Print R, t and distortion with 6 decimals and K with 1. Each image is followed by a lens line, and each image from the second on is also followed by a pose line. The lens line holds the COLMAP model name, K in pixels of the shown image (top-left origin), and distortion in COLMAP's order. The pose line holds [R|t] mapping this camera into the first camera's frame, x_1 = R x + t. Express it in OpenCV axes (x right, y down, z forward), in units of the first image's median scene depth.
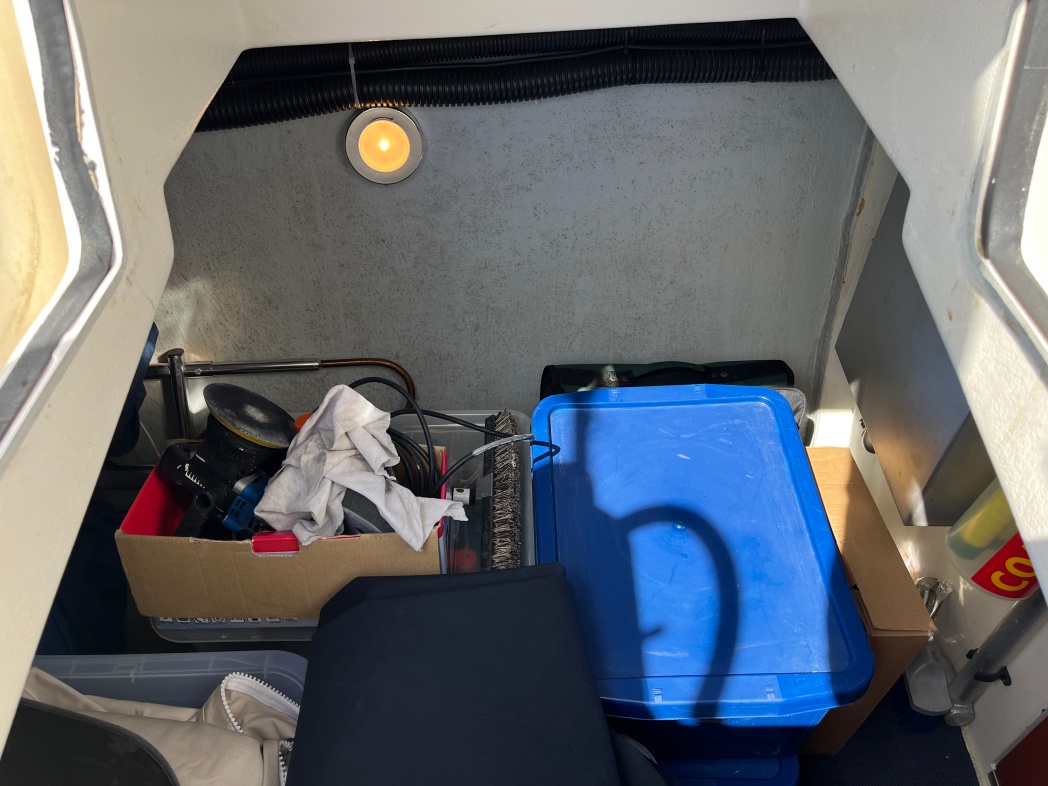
lens RADIAL K [[811.2, 0, 524.0], [0, 811.2, 393.0], [0, 0, 1]] dist [0.073712, -0.086581]
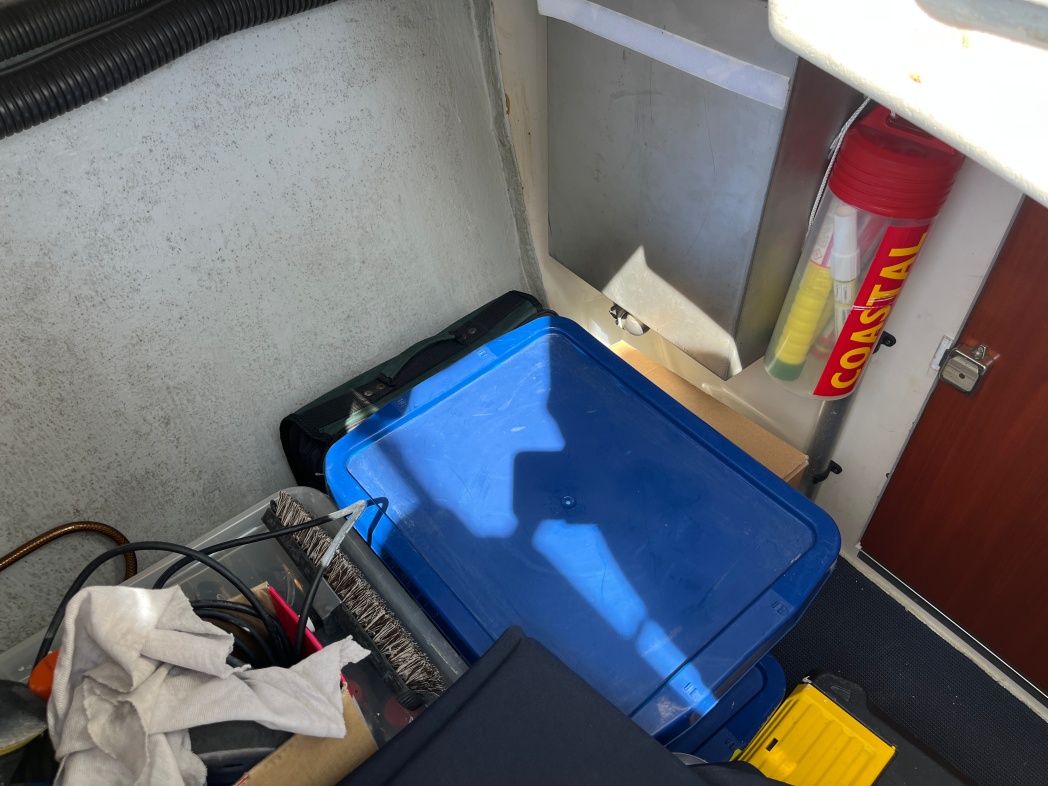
lens RADIAL K [[811.2, 0, 524.0], [0, 811.2, 393.0], [0, 0, 1]] dist [0.073712, -0.086581]
pose [[0.780189, -0.467072, 0.416113, -0.112224], [0.463180, 0.878431, 0.117570, -0.043242], [-0.420440, 0.101008, 0.901680, 0.210077]]
